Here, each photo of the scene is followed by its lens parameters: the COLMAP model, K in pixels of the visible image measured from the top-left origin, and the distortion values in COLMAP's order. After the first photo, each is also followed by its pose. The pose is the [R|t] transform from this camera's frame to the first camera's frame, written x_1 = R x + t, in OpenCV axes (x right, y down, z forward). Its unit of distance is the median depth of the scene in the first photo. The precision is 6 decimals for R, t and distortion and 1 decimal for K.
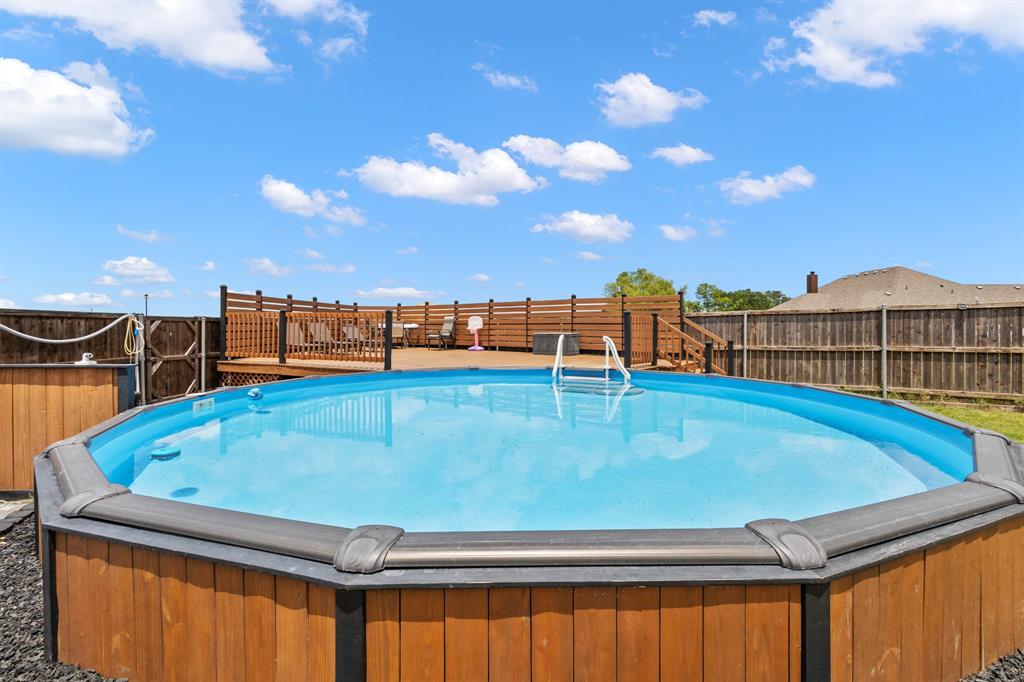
lens RADIAL K [[473.0, 0, 511.0], [0, 473.0, 331.4], [0, 0, 1]] dist [0.006499, 0.000559]
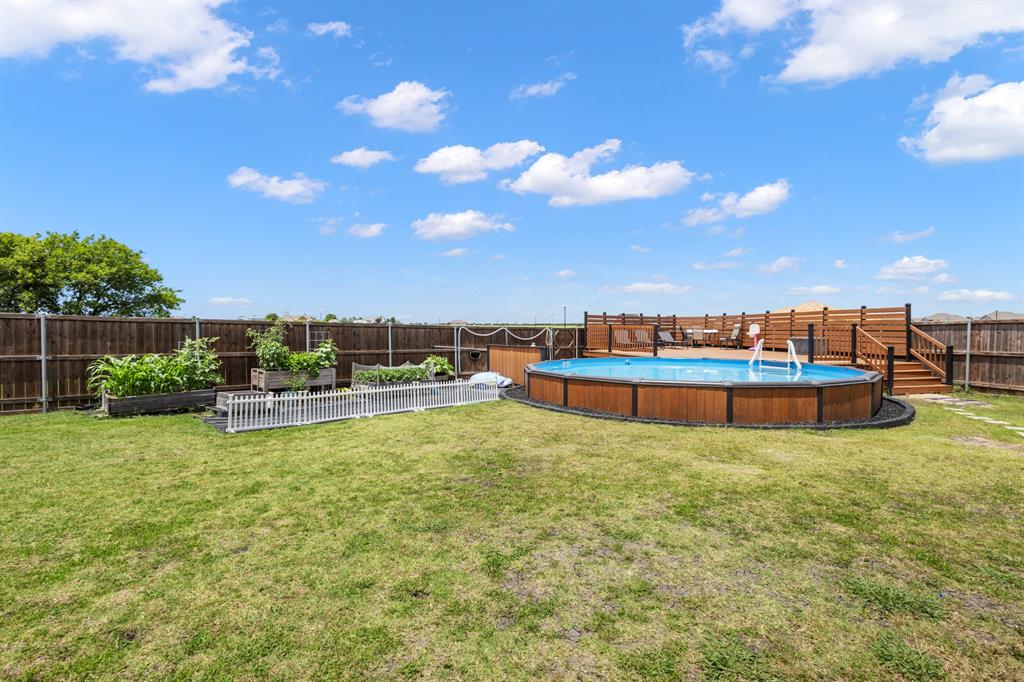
lens RADIAL K [[473.0, 0, 511.0], [0, 473.0, 331.4], [0, 0, 1]] dist [0.006499, 0.000559]
pose [[0.714636, 0.001506, -0.699495, 0.530401], [-0.004543, 0.999987, -0.002488, -0.008936], [0.699482, 0.004955, 0.714633, -0.598105]]
